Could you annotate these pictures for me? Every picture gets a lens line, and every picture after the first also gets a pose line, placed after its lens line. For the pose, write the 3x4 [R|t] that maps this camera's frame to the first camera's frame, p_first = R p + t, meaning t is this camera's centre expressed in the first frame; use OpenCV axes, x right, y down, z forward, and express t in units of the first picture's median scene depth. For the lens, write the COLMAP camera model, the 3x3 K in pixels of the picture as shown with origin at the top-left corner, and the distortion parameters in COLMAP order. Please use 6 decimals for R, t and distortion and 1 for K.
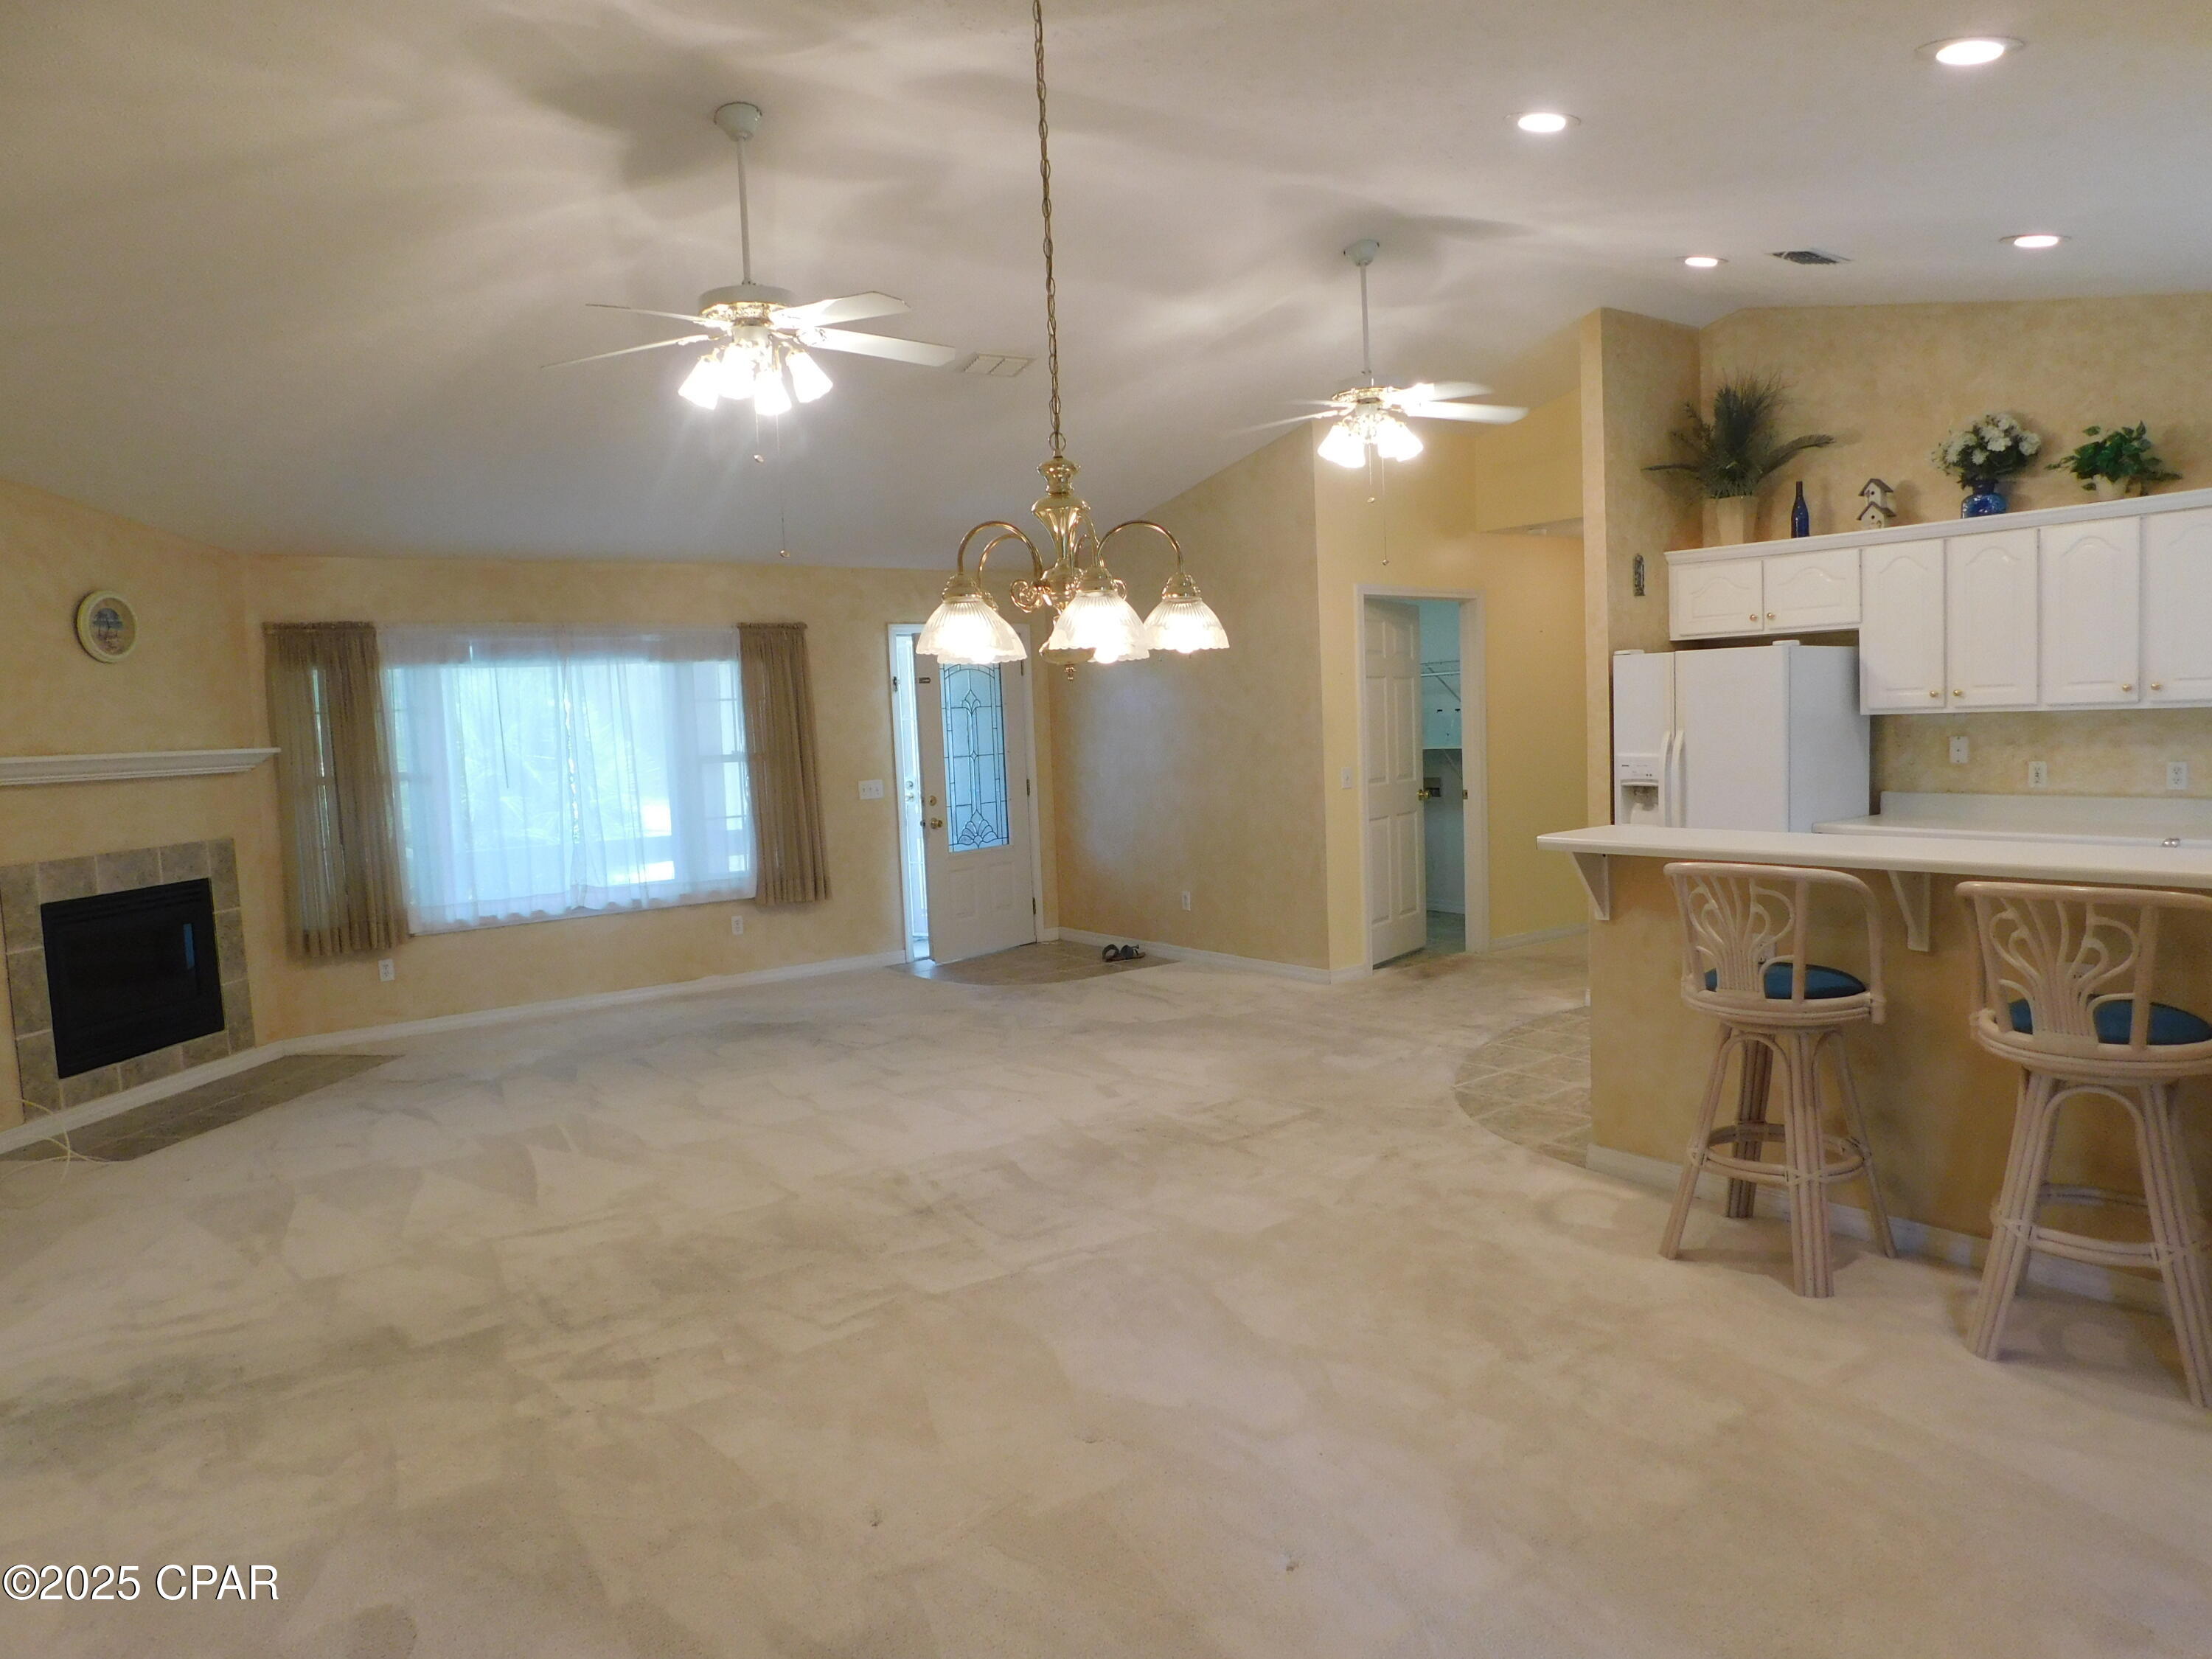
lens RADIAL K [[1464.9, 0, 1110.0], [0, 1464.9, 828.8], [0, 0, 1]] dist [-0.070916, 0.059516]
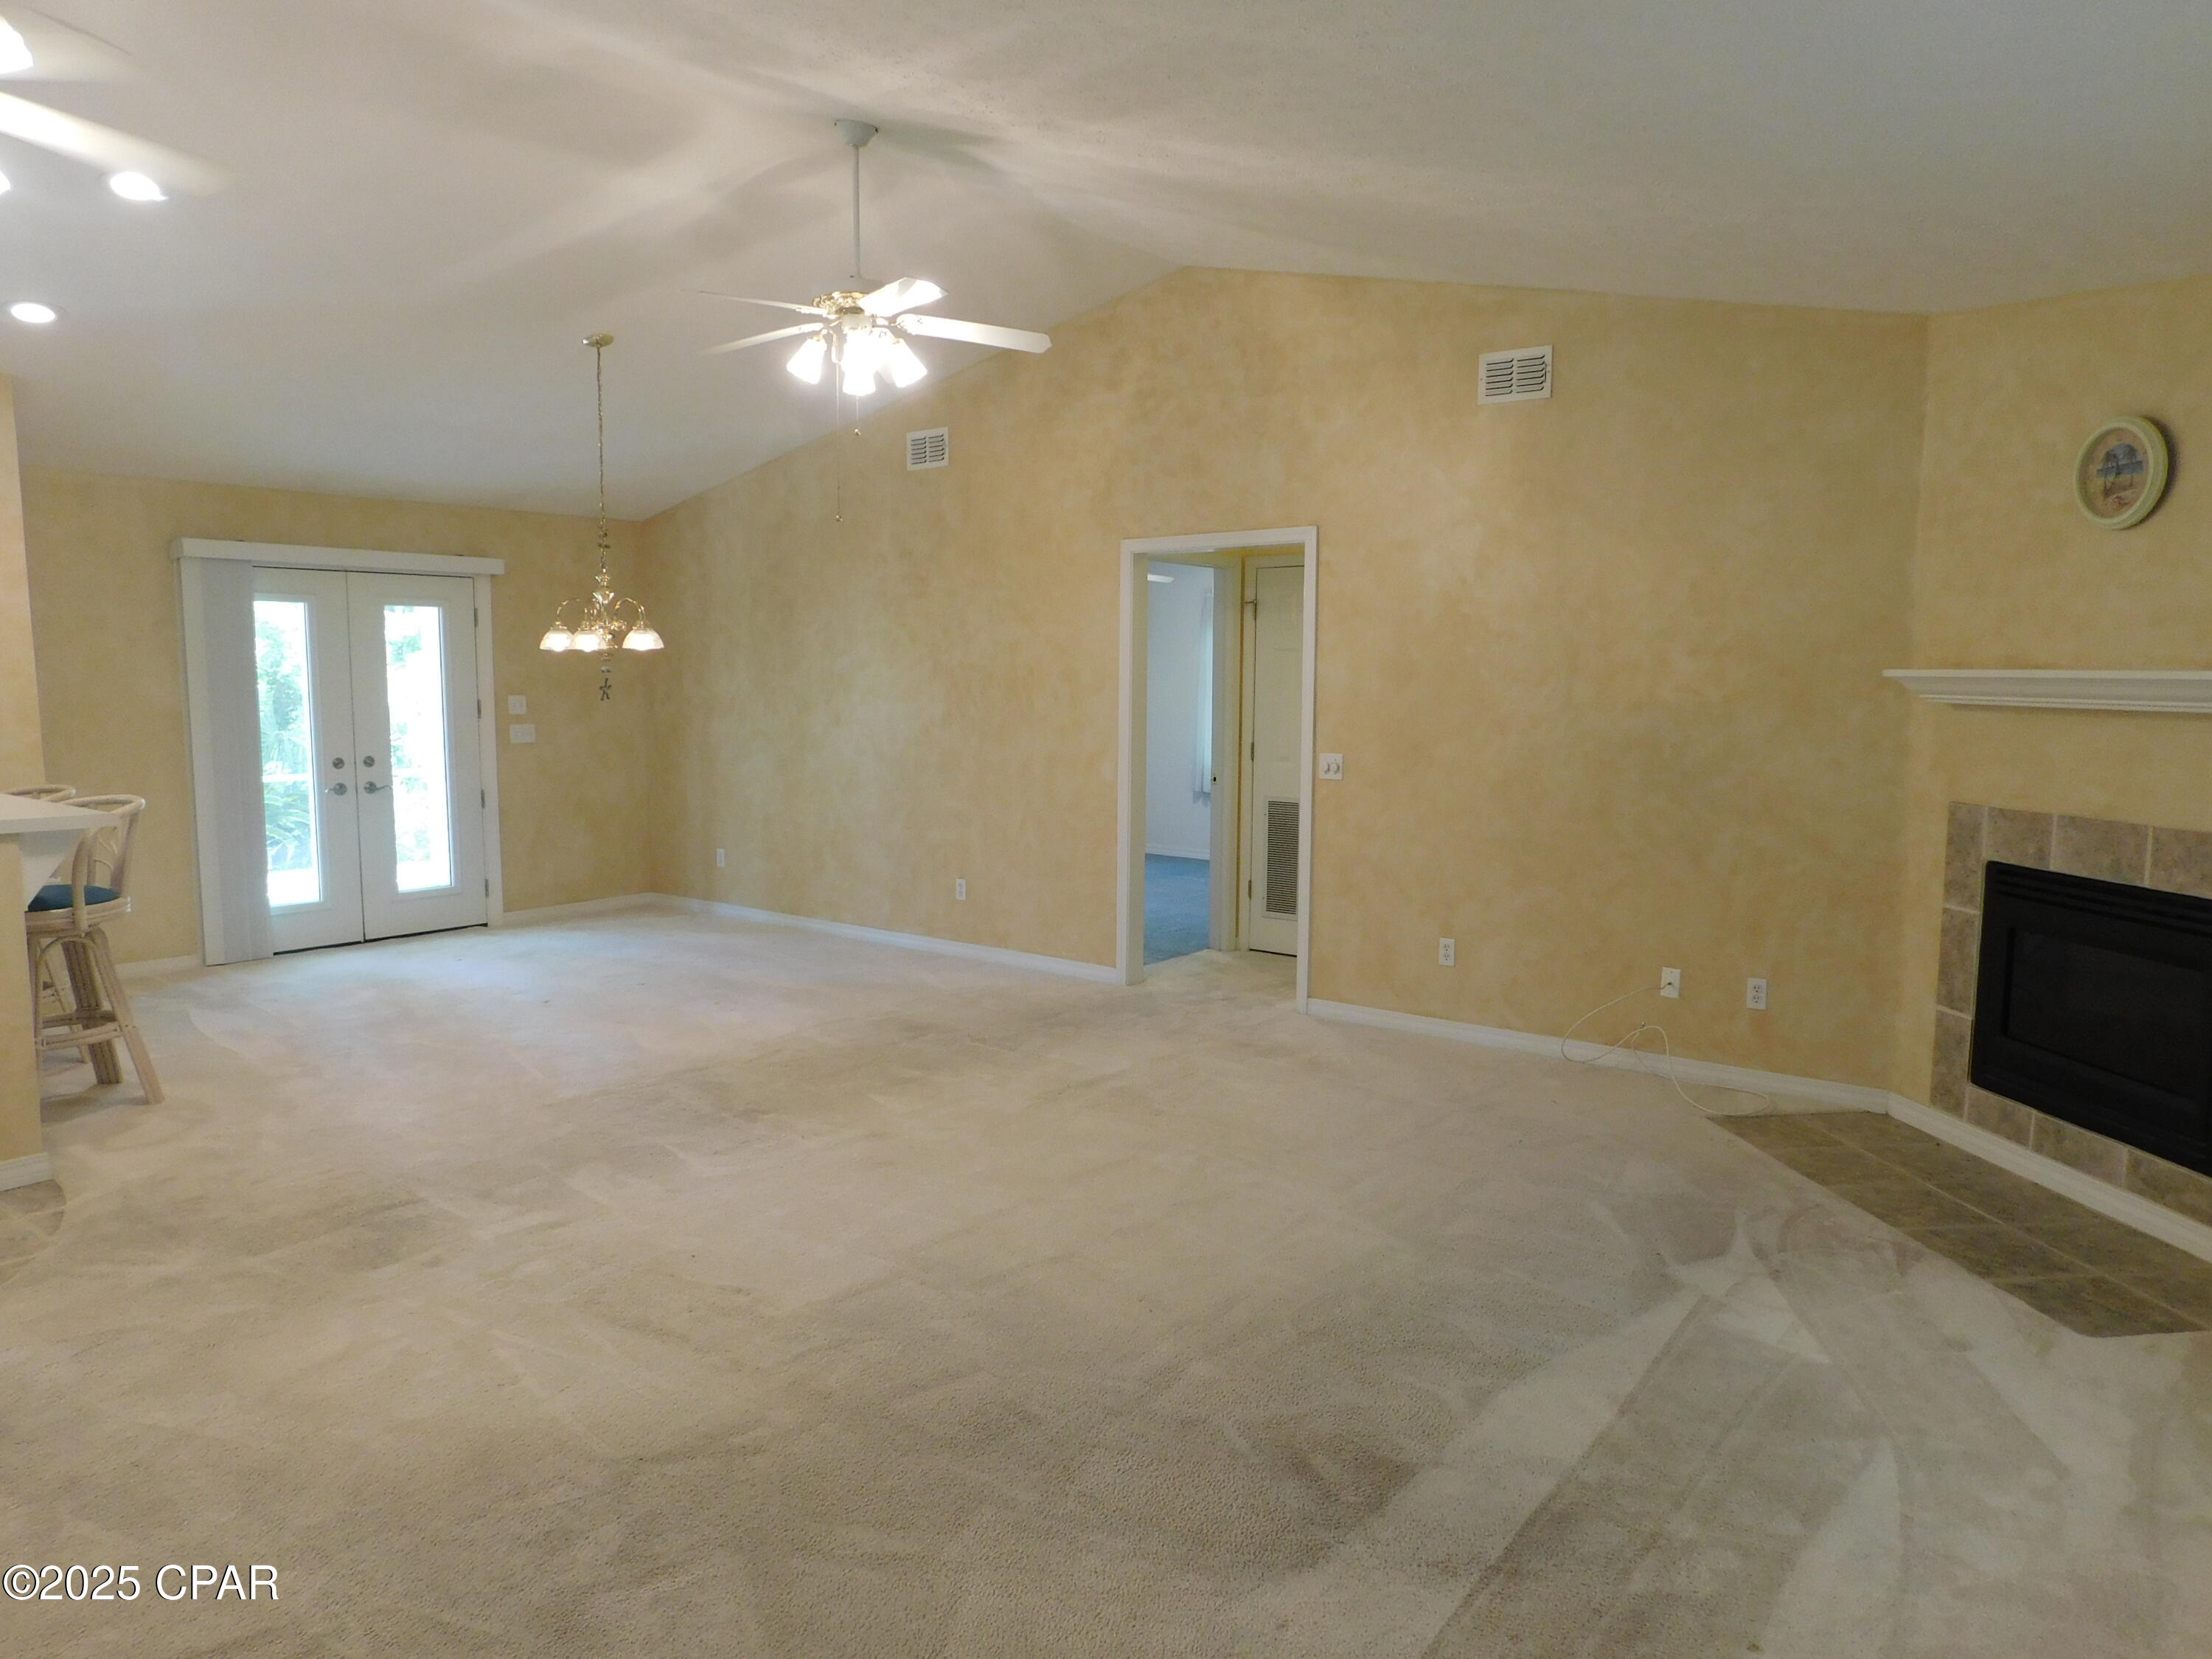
lens RADIAL K [[1464.9, 0, 1110.0], [0, 1464.9, 828.8], [0, 0, 1]] dist [-0.070916, 0.059516]
pose [[-0.962630, 0.070185, -0.261568, -0.080065], [0.018277, 0.980470, 0.195820, -0.119028], [0.270203, 0.183721, -0.945112, 1.523106]]
